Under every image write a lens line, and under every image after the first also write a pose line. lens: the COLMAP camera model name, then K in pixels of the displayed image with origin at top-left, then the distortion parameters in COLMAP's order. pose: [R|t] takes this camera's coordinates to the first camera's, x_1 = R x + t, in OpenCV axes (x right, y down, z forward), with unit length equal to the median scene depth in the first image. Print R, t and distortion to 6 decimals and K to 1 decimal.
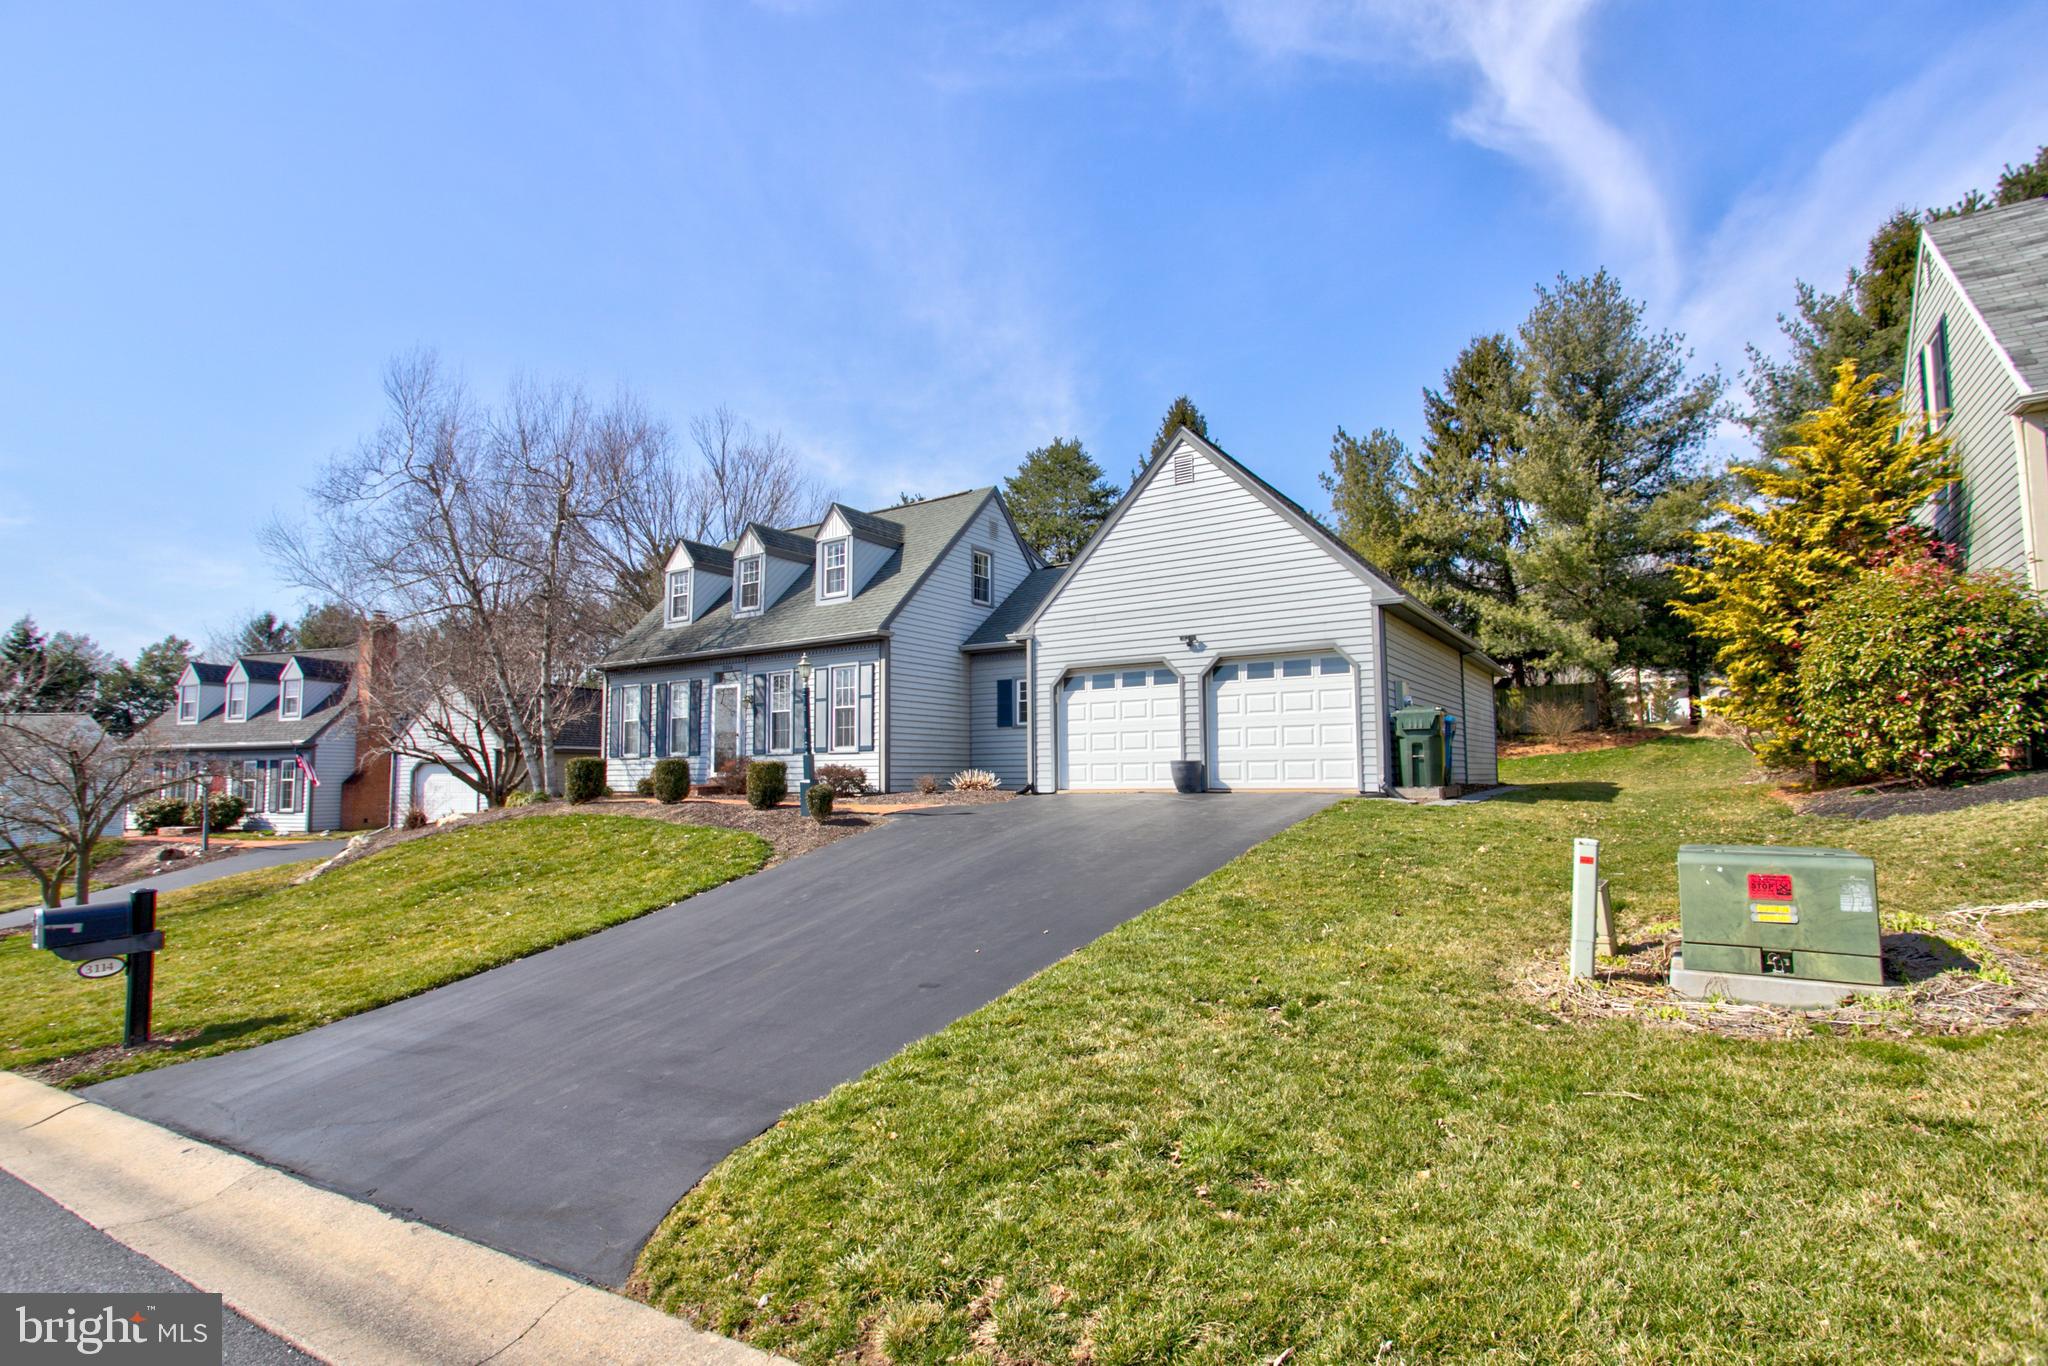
lens RADIAL K [[984.9, 0, 1024.0], [0, 984.9, 683.0], [0, 0, 1]] dist [-0.031108, -0.000146]
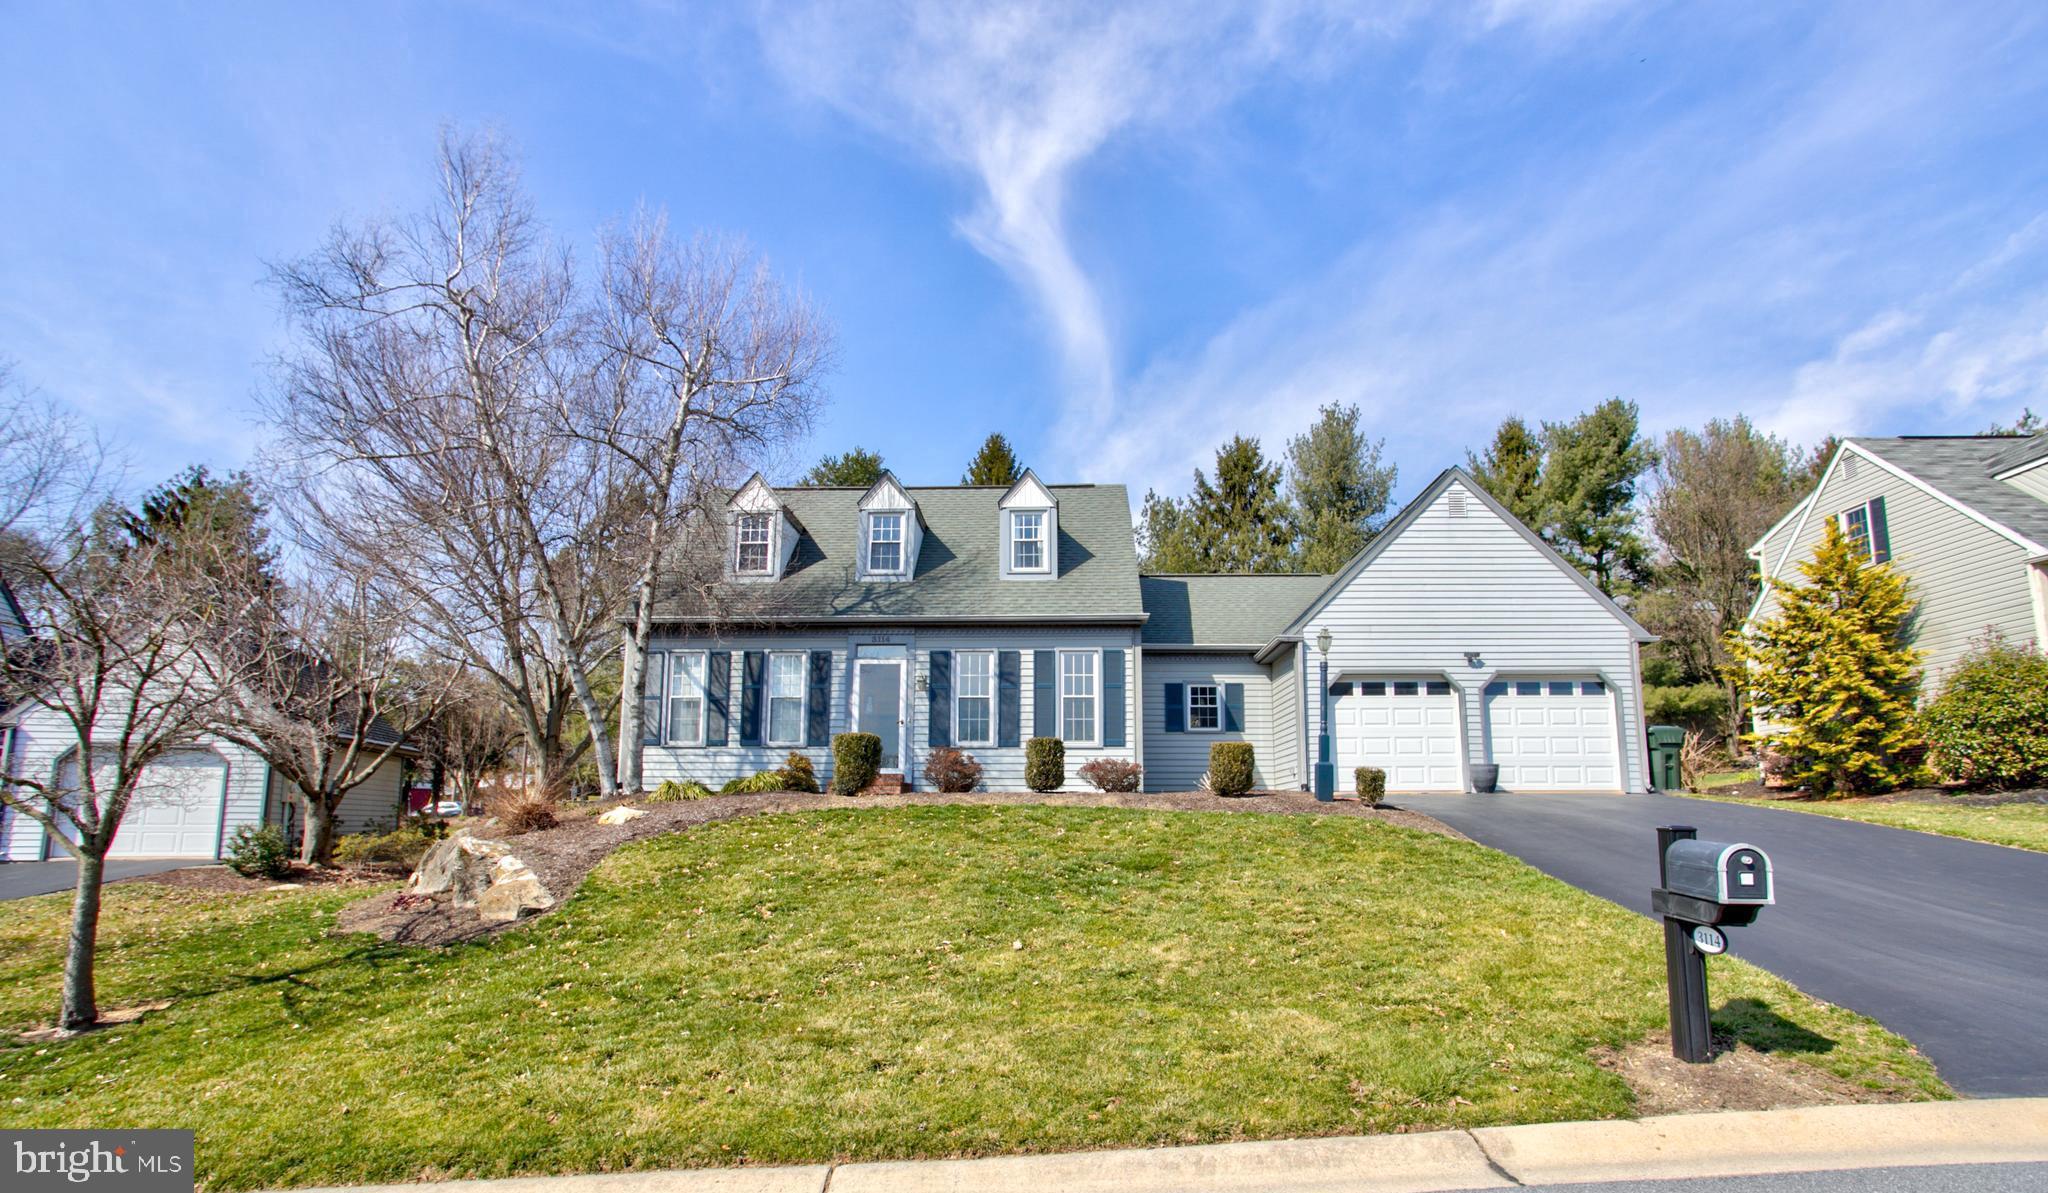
lens RADIAL K [[1043.2, 0, 1021.9], [0, 1043.2, 665.6], [0, 0, 1]] dist [-0.003583, -0.000262]
pose [[0.838464, 0.099581, 0.535781, -0.658068], [-0.059235, 0.993991, -0.092047, 0.077843], [-0.541728, 0.045441, 0.839325, 0.211286]]
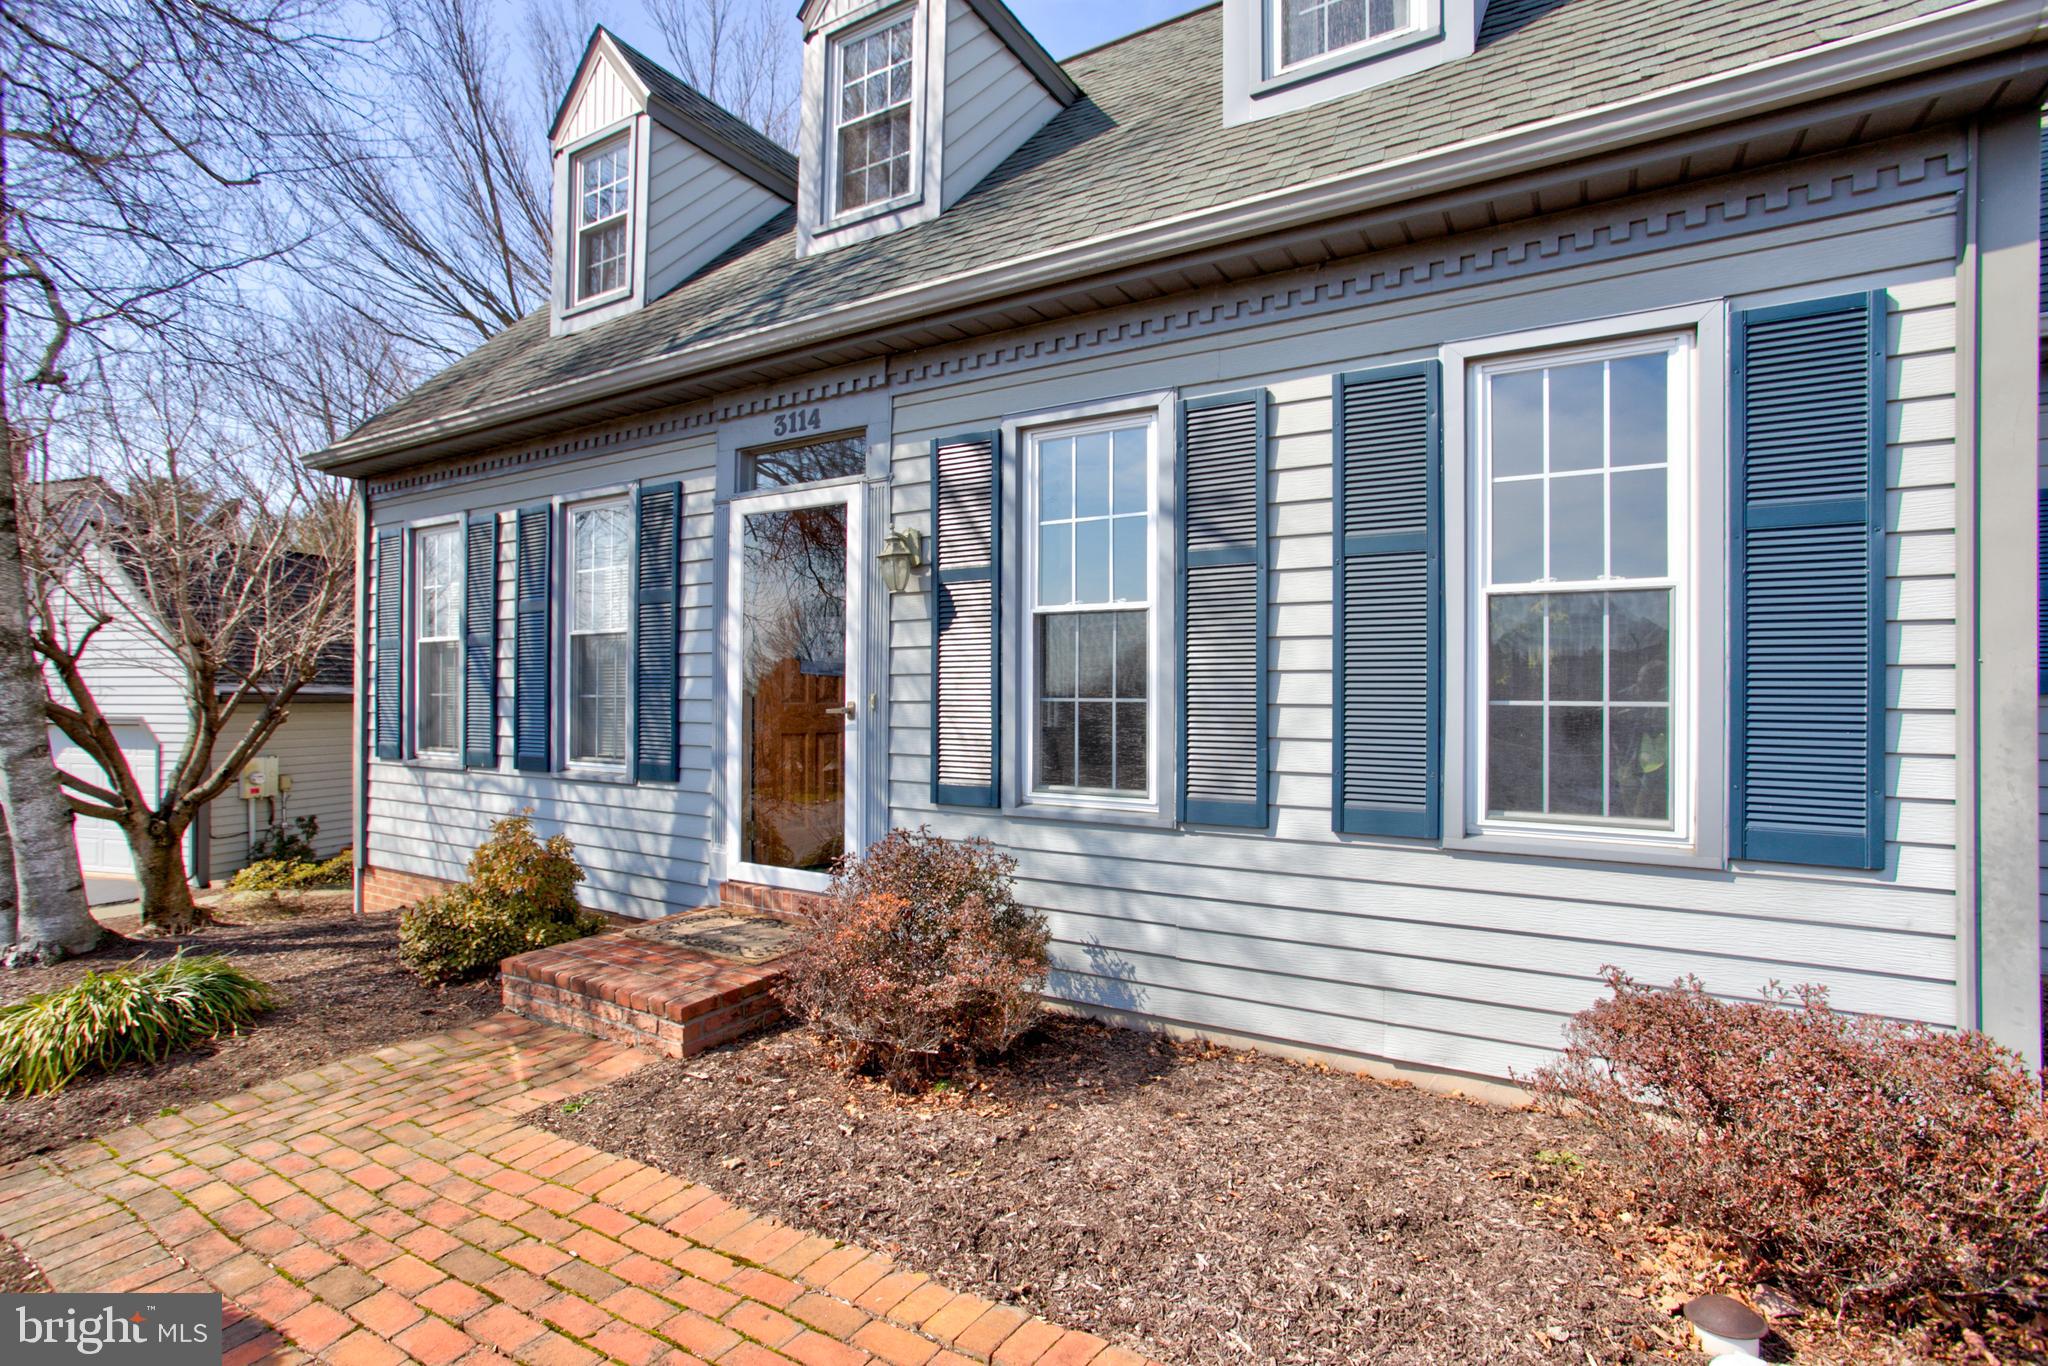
lens RADIAL K [[1004.7, 0, 1009.0], [0, 1004.7, 692.4], [0, 0, 1]] dist [-0.067277, 0.051771]
pose [[0.999351, 0.018626, 0.030823, -0.254852], [-0.021183, 0.996173, 0.084800, 0.027292], [-0.029126, -0.085398, 0.995921, 0.747379]]
